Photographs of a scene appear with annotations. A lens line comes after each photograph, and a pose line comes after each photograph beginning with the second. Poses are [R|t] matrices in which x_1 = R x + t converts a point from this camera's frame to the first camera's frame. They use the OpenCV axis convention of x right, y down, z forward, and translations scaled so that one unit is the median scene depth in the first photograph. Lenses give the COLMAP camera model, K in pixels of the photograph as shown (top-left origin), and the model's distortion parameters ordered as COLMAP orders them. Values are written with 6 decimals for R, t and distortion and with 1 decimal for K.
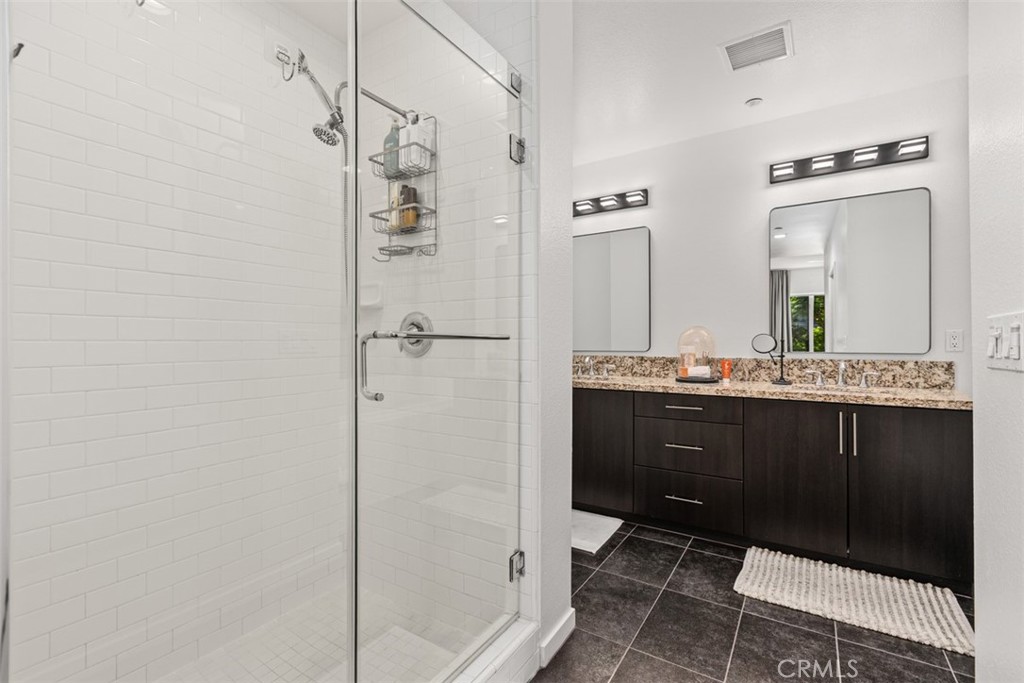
lens RADIAL K [[457.7, 0, 508.7], [0, 457.7, 347.3], [0, 0, 1]] dist [0.003227, 0.000094]
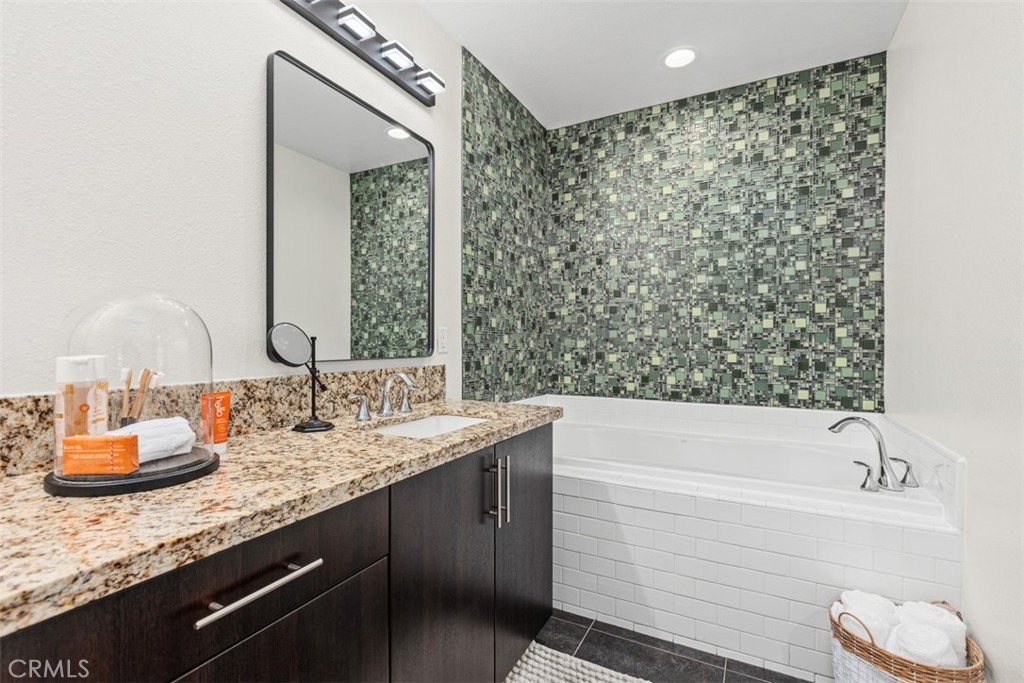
lens RADIAL K [[464.6, 0, 510.6], [0, 464.6, 345.9], [0, 0, 1]] dist [0.001756, 0.000192]
pose [[-0.087969, -0.008313, 0.996089, 0.099787], [0.010184, 0.999905, 0.009244, -0.009093], [-0.996071, 0.010957, -0.087876, 0.853322]]
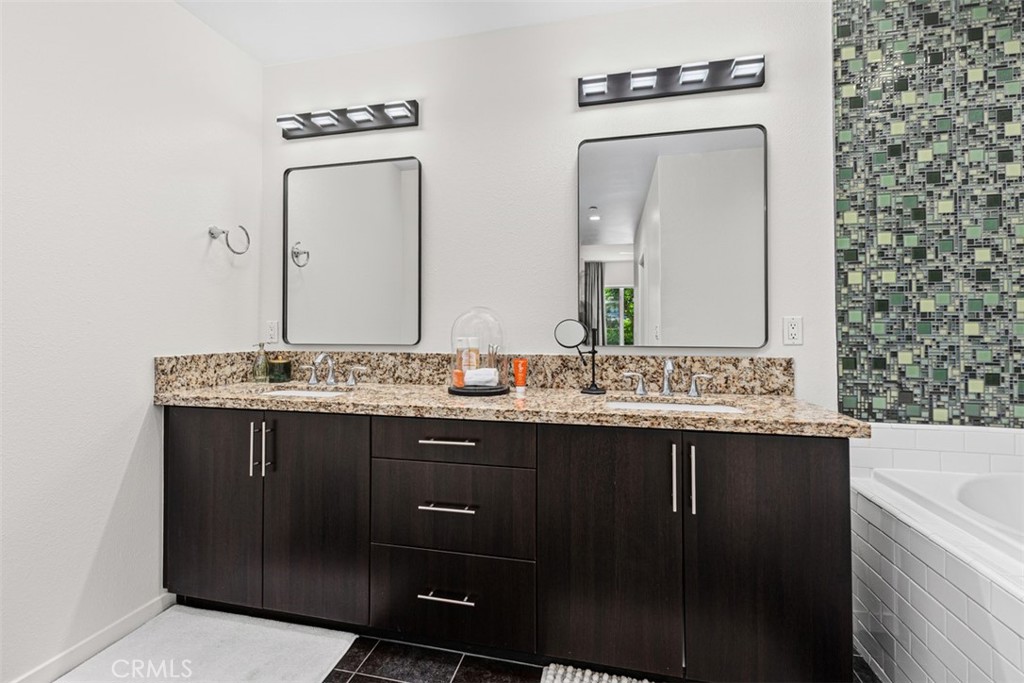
lens RADIAL K [[454.6, 0, 510.4], [0, 454.6, 336.4], [0, 0, 1]] dist [0.001760, 0.000086]
pose [[0.940669, -0.000455, 0.339326, 0.252564], [0.000660, 1.000000, -0.000490, -0.004011], [-0.339325, 0.000685, 0.940669, 0.408521]]
